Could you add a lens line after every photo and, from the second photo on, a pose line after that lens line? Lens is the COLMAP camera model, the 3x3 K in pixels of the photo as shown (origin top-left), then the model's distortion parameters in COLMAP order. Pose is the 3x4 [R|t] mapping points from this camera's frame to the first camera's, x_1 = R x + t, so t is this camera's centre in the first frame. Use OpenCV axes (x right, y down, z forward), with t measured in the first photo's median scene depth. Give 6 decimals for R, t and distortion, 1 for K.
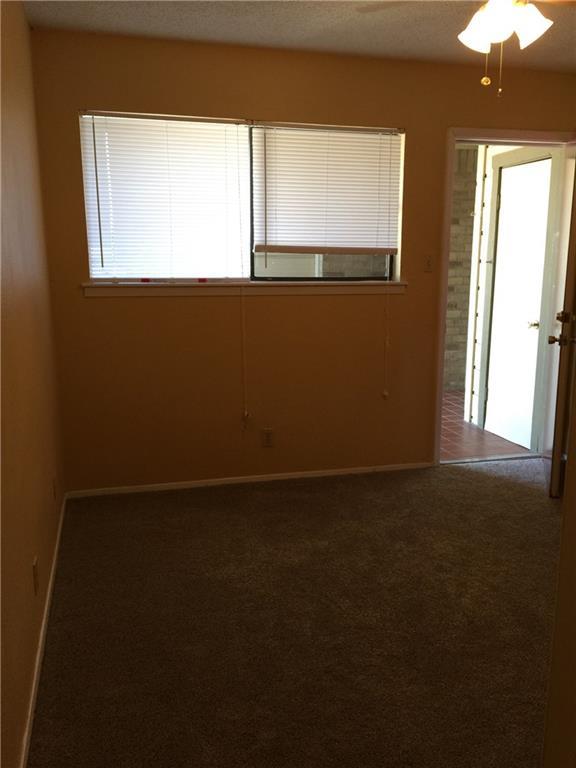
lens RADIAL K [[662.1, 0, 287.7], [0, 662.1, 379.9], [0, 0, 1]] dist [0.064086, -0.100586]
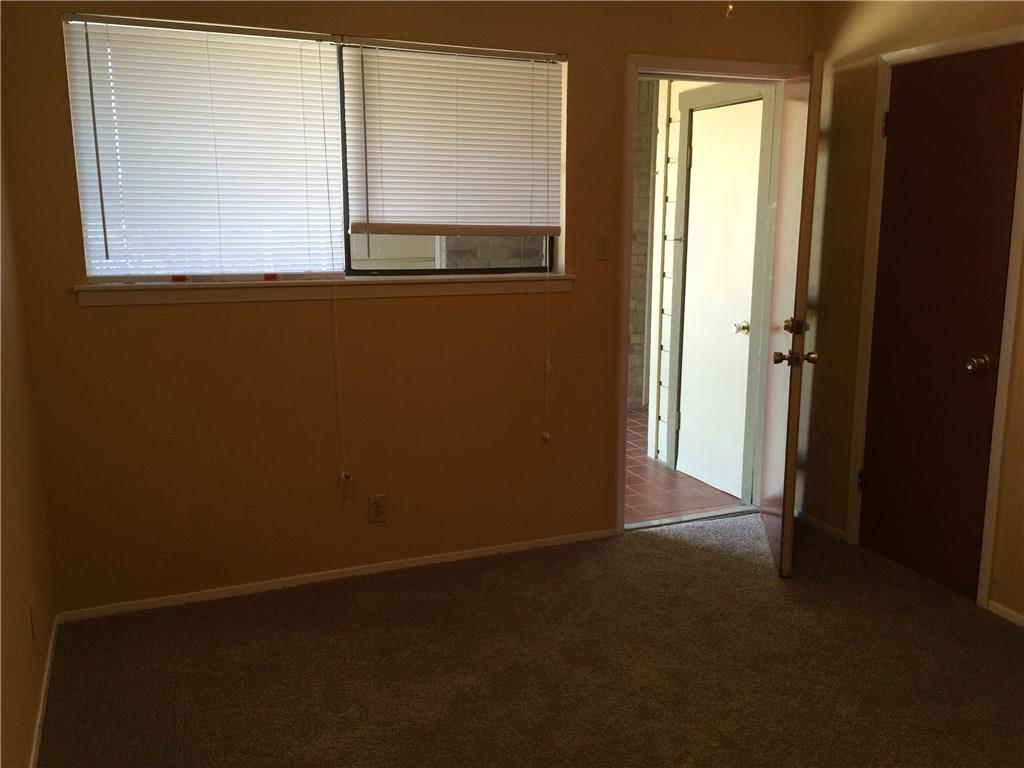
lens RADIAL K [[882.8, 0, 517.9], [0, 882.8, 377.4], [0, 0, 1]] dist [0.064086, -0.100586]
pose [[0.989857, -0.024186, 0.139994, -0.011943], [0.024164, 0.999706, 0.001863, -0.046178], [-0.139998, 0.001539, 0.990151, 0.099091]]
